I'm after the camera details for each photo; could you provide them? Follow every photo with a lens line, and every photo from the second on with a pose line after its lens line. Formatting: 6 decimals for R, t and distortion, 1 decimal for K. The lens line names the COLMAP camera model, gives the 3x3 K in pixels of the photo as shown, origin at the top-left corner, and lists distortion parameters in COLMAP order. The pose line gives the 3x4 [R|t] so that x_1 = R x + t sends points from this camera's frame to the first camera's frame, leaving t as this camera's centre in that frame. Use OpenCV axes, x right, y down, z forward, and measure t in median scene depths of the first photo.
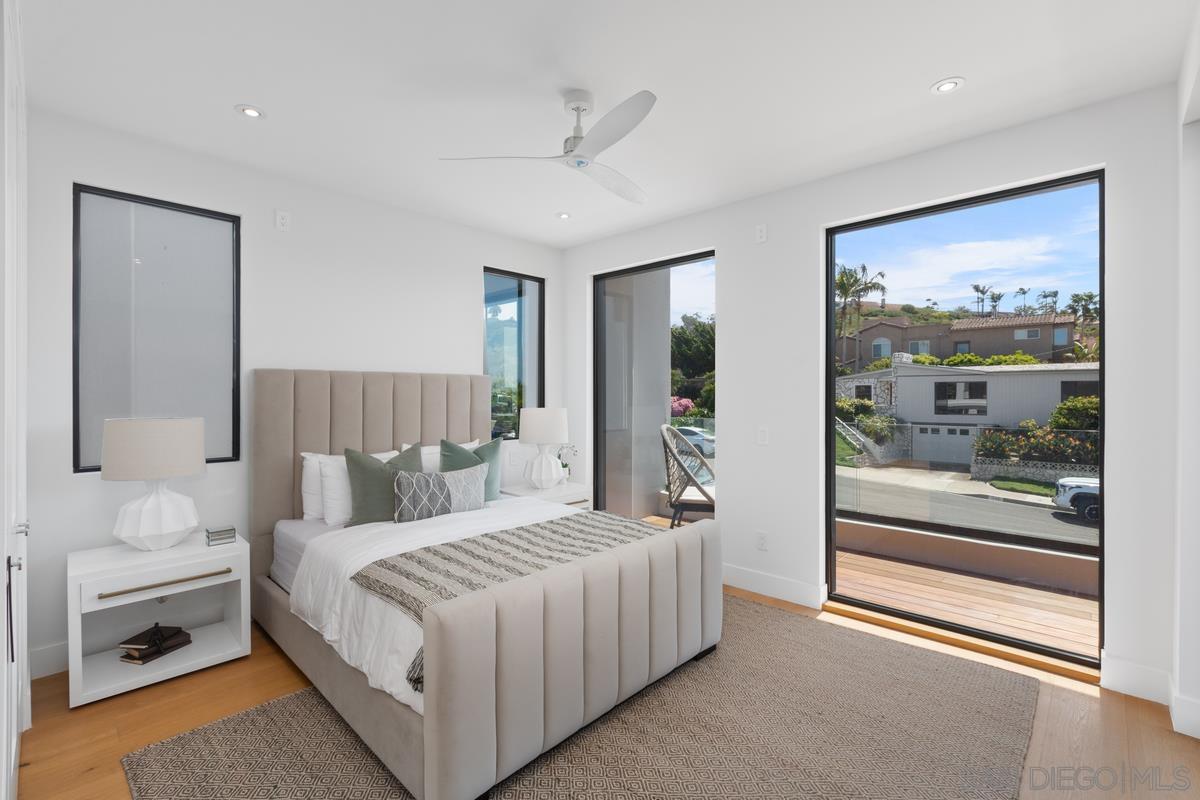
lens RADIAL K [[534.4, 0, 602.4], [0, 534.4, 395.0], [0, 0, 1]] dist [0.004129, -0.001112]
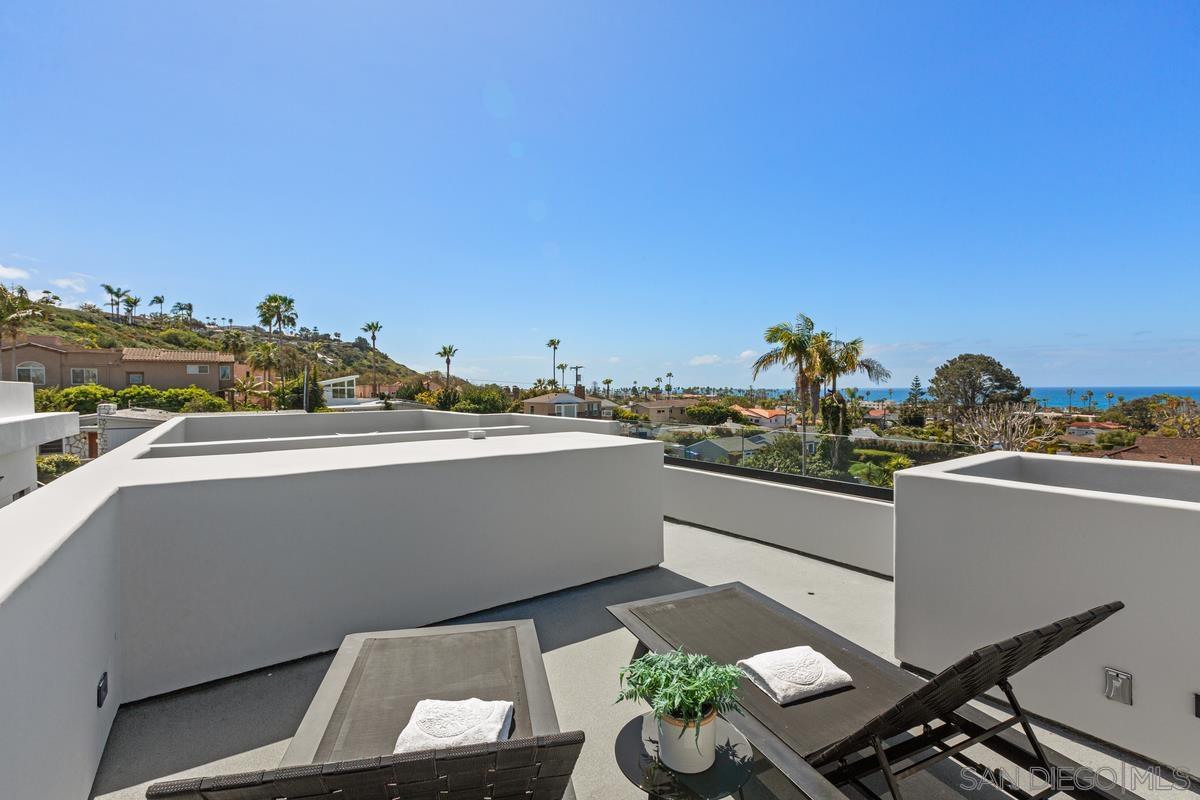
lens RADIAL K [[534.4, 0, 605.6], [0, 534.4, 398.6], [0, 0, 1]] dist [0.004129, -0.001112]
pose [[0.191242, -0.020814, 0.981322, -0.228617], [0.005334, 0.999782, 0.020166, -0.093680], [-0.981528, 0.001378, 0.191312, -0.107088]]
